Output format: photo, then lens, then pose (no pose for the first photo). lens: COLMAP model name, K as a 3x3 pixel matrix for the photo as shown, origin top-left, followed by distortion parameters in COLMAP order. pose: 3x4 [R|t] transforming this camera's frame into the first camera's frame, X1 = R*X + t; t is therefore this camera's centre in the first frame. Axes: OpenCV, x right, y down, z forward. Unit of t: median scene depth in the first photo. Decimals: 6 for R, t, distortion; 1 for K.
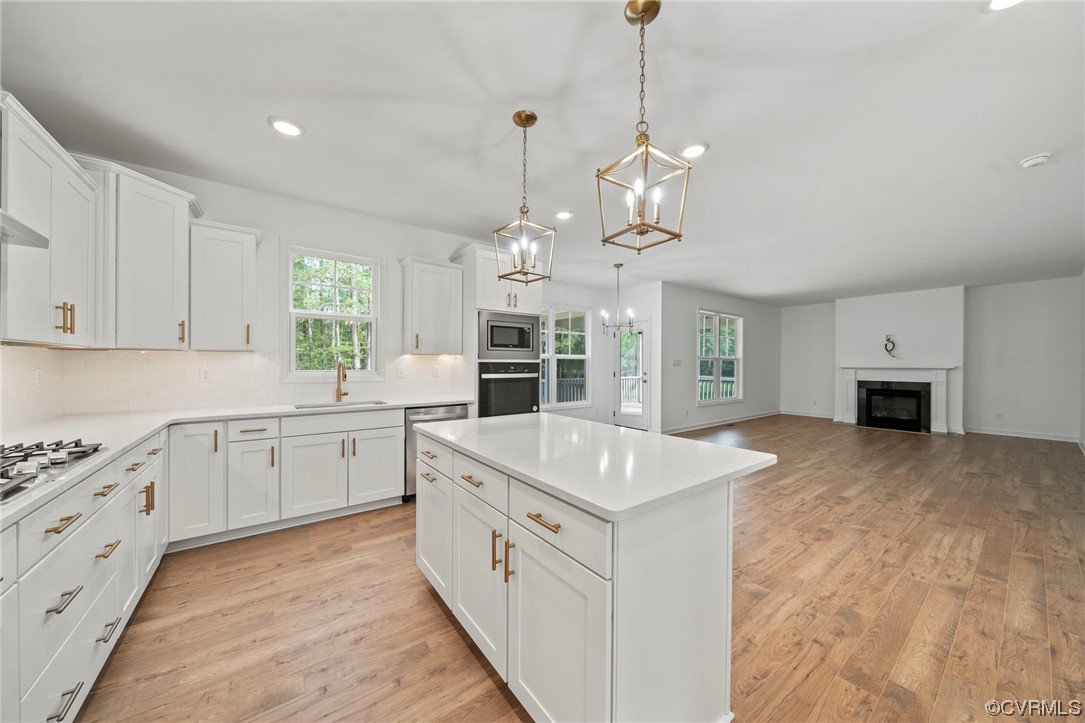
lens RADIAL K [[370.4, 0, 542.7], [0, 370.4, 363.4], [0, 0, 1]] dist [-0.006466, -0.000220]
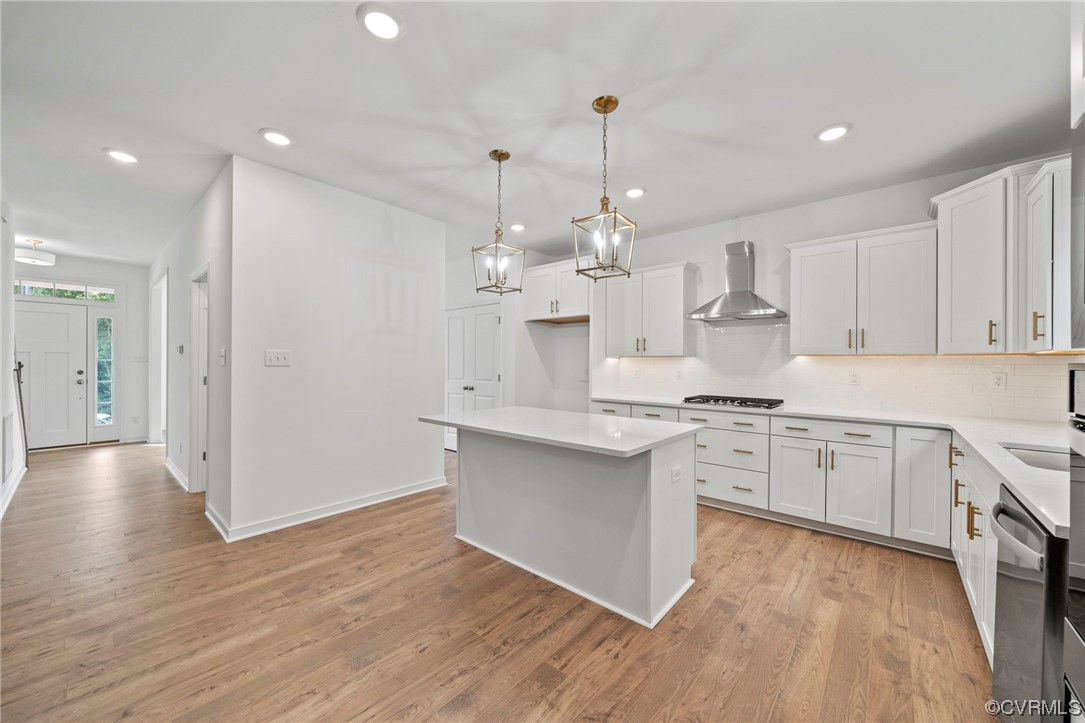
lens RADIAL K [[402.0, 0, 543.3], [0, 402.0, 363.3], [0, 0, 1]] dist [-0.004810, -0.000119]
pose [[-0.976691, -0.010388, -0.214400, 0.209845], [-0.010332, 0.999946, -0.001385, 0.000028], [0.214403, 0.000862, -0.976745, 1.300335]]
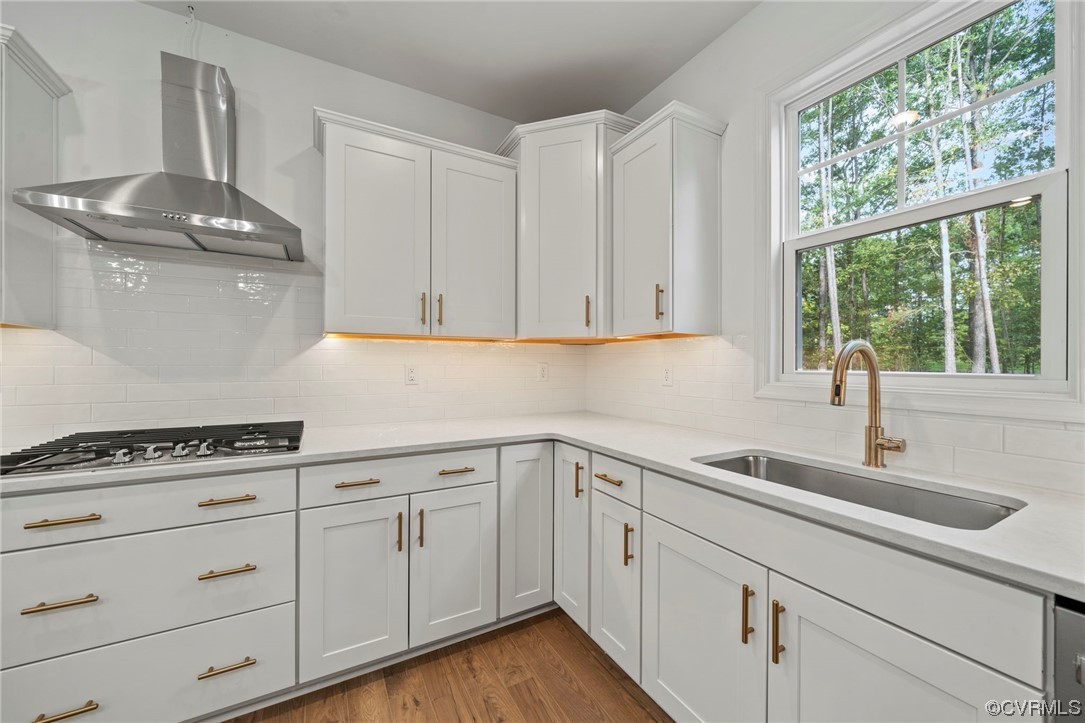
lens RADIAL K [[407.0, 0, 542.6], [0, 407.0, 363.1], [0, 0, 1]] dist [-0.004419, -0.000041]
pose [[-0.132706, -0.005226, -0.991142, -0.148663], [-0.001889, 0.999986, -0.005020, 0.012999], [0.991154, 0.001206, -0.132714, 0.776961]]
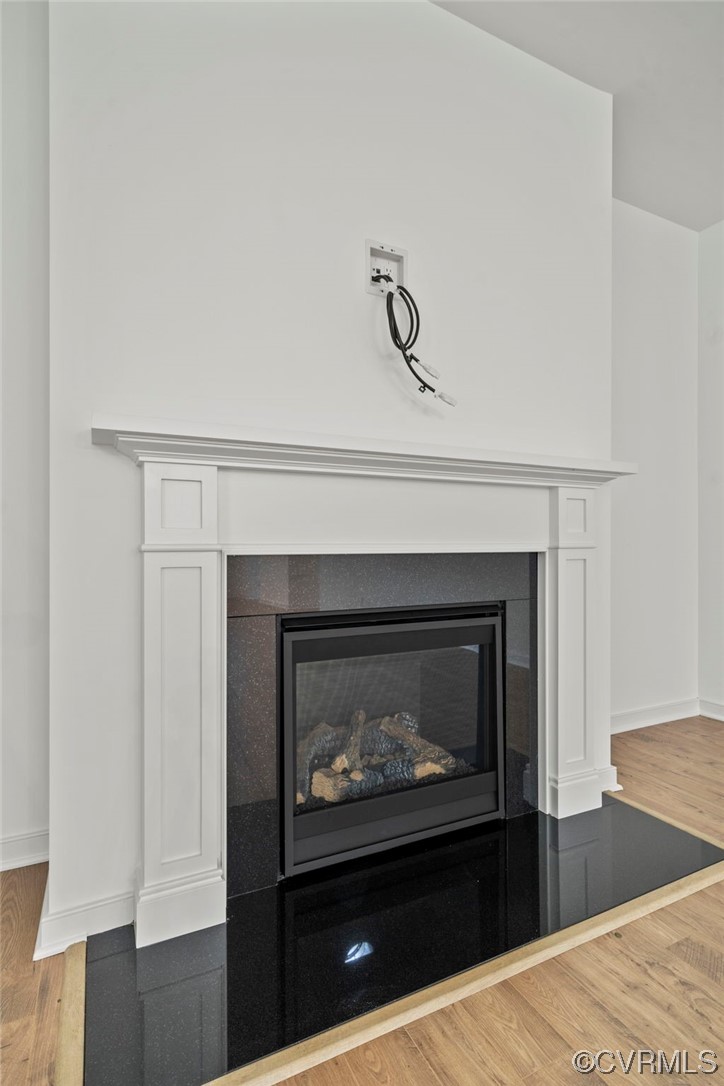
lens RADIAL K [[540.4, 0, 362.0], [0, 540.4, 543.0], [0, 0, 1]] dist [0.000998, 0.000186]
pose [[0.180992, 0.001838, 0.983483, 1.632180], [-0.000369, 0.999998, -0.001801, 0.100129], [-0.983484, -0.000037, 0.180993, 2.195862]]
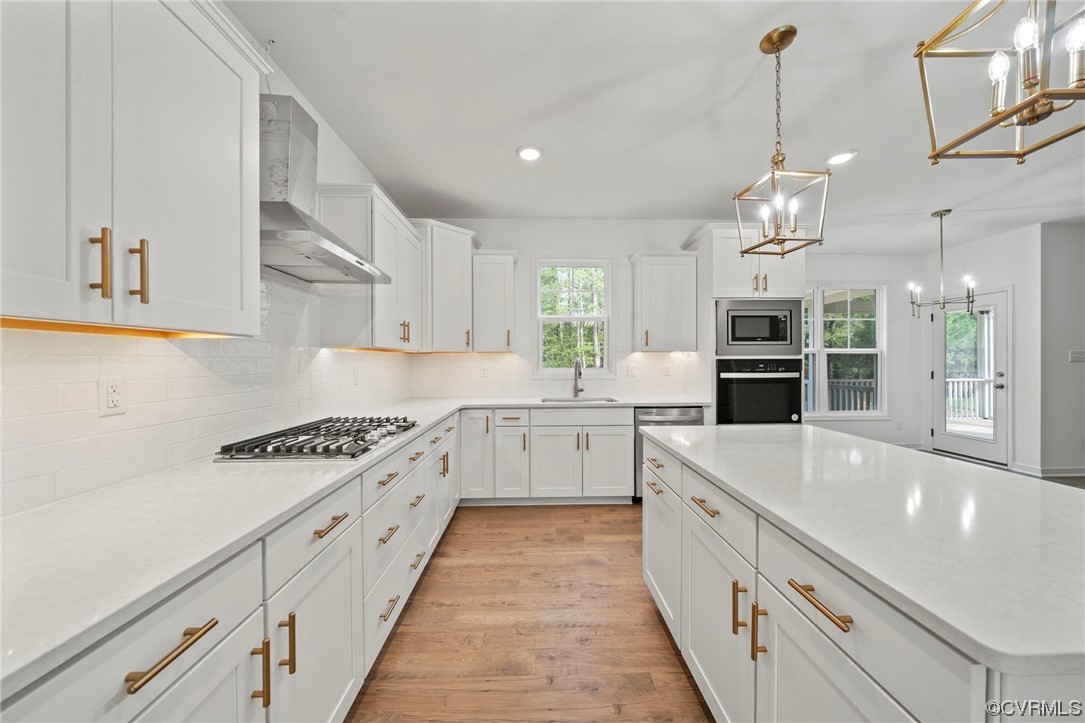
lens RADIAL K [[370.4, 0, 542.7], [0, 370.4, 363.4], [0, 0, 1]] dist [-0.006466, -0.000220]
pose [[0.816647, -0.003995, -0.577124, -0.006498], [0.007521, 0.999965, 0.003721, 0.000159], [0.577089, -0.007379, 0.816648, 0.064565]]
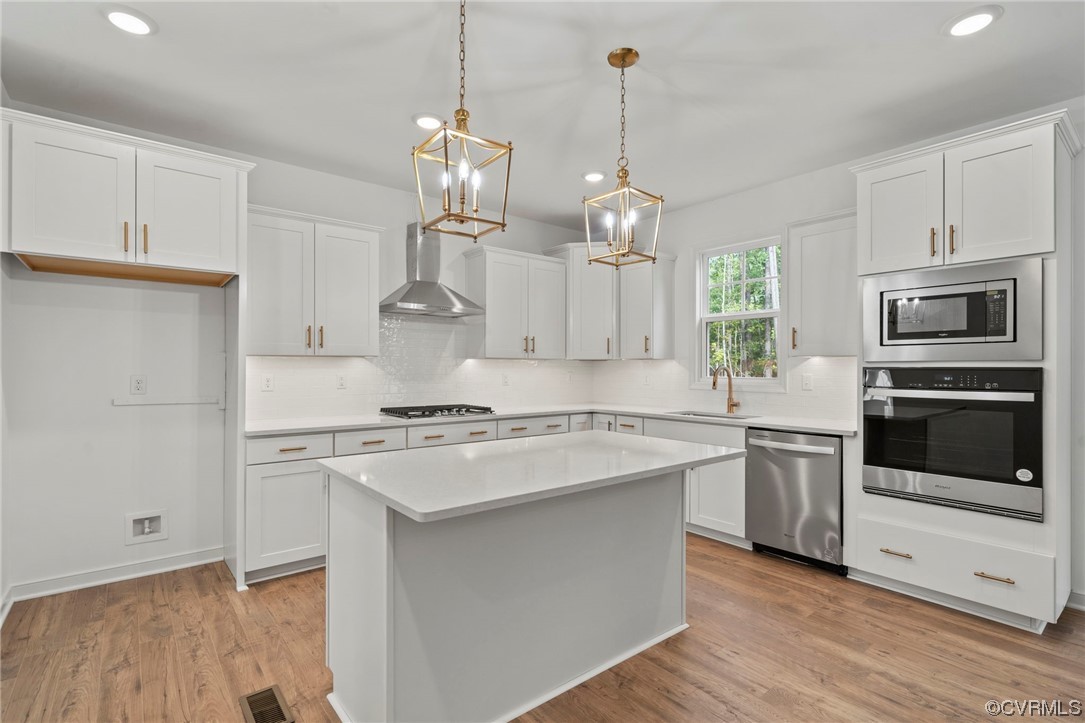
lens RADIAL K [[512.9, 0, 541.6], [0, 512.9, 367.9], [0, 0, 1]] dist [0.001073, 0.001077]
pose [[0.038740, -0.002784, -0.999245, 0.680924], [-0.000855, 0.999996, -0.002819, 0.000223], [0.999249, 0.000964, 0.038737, 0.521270]]
